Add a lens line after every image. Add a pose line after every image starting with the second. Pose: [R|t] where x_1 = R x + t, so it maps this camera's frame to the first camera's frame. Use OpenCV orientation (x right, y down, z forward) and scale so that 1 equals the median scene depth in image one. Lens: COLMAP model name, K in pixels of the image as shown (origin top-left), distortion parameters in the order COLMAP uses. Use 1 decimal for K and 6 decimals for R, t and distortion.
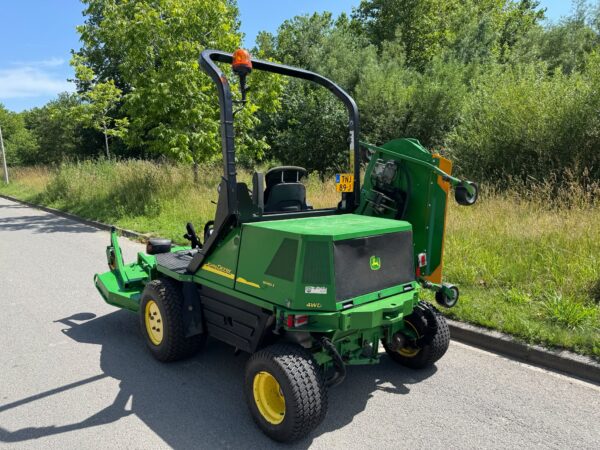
lens RADIAL K [[423.3, 0, 295.2], [0, 423.3, 227.2], [0, 0, 1]] dist [0.038328, -0.052260]
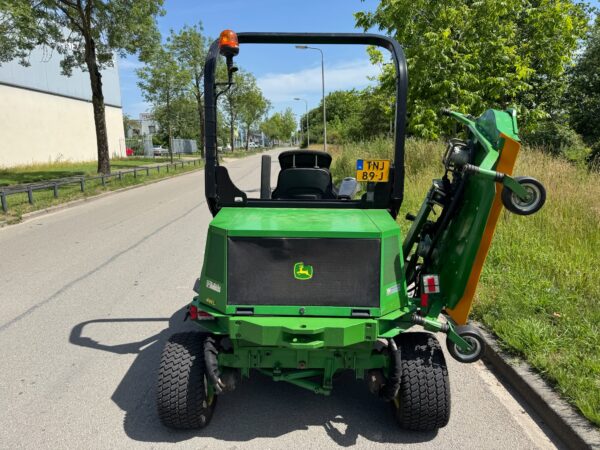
lens RADIAL K [[423.3, 0, 293.9], [0, 423.3, 224.2], [0, 0, 1]] dist [0.038328, -0.052260]
pose [[0.746077, 0.126074, -0.653815, 0.647645], [-0.094128, 0.992020, 0.083880, -0.067009], [0.659173, -0.001039, 0.751991, 0.353435]]
